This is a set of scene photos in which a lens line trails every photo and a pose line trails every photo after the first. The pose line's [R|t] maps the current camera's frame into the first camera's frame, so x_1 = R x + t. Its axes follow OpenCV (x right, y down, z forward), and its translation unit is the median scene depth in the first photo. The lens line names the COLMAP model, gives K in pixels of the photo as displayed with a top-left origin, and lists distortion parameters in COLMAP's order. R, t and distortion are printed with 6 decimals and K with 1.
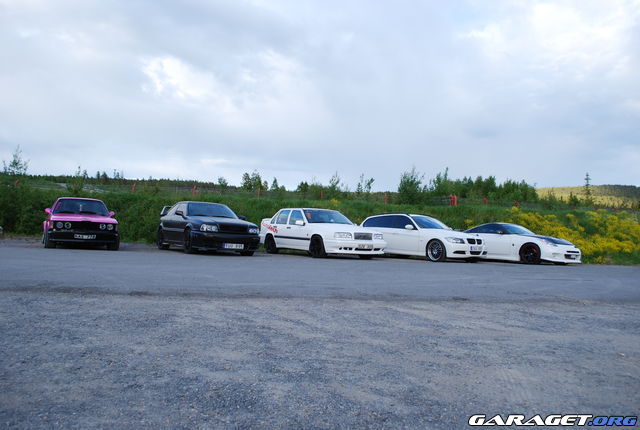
lens RADIAL K [[526.2, 0, 311.4], [0, 526.2, 212.2], [0, 0, 1]] dist [-0.069958, 0.002439]
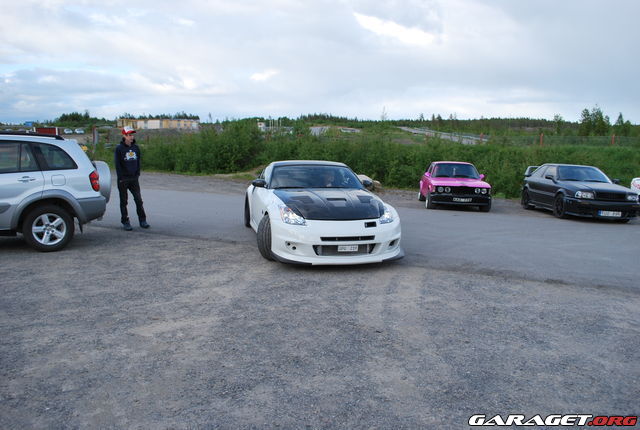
lens RADIAL K [[503.7, 0, 317.9], [0, 503.7, 214.8], [0, 0, 1]] dist [-0.081803, 0.004742]
pose [[0.819005, 0.047172, -0.571844, -0.062056], [0.027101, 0.992322, 0.120673, -0.049668], [0.573146, -0.114330, 0.811439, -0.044753]]
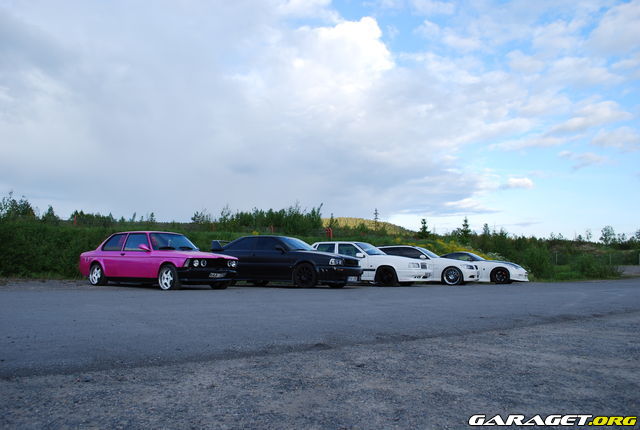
lens RADIAL K [[498.1, 0, 310.5], [0, 498.1, 236.2], [0, 0, 1]] dist [-0.069481, -0.006807]
pose [[0.895769, -0.000945, 0.444519, -0.570406], [0.005365, 0.999948, -0.008686, -0.010675], [-0.444487, 0.010165, 0.895727, 0.121204]]
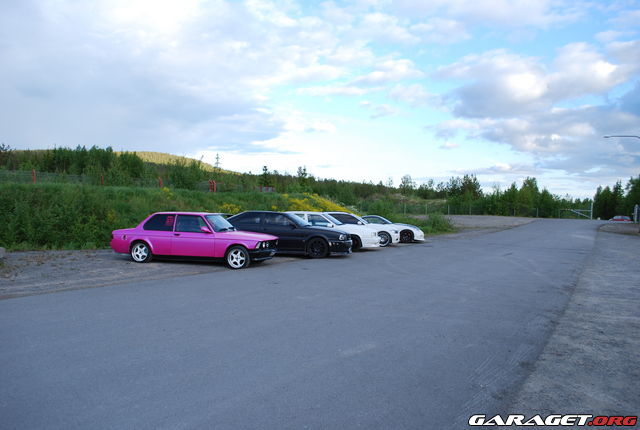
lens RADIAL K [[503.7, 0, 317.9], [0, 503.7, 214.8], [0, 0, 1]] dist [-0.081803, 0.004742]
pose [[0.653211, -0.032536, 0.756477, -0.976632], [-0.029170, 0.997253, 0.068079, -0.089141], [-0.756614, -0.066536, 0.650468, 0.216131]]
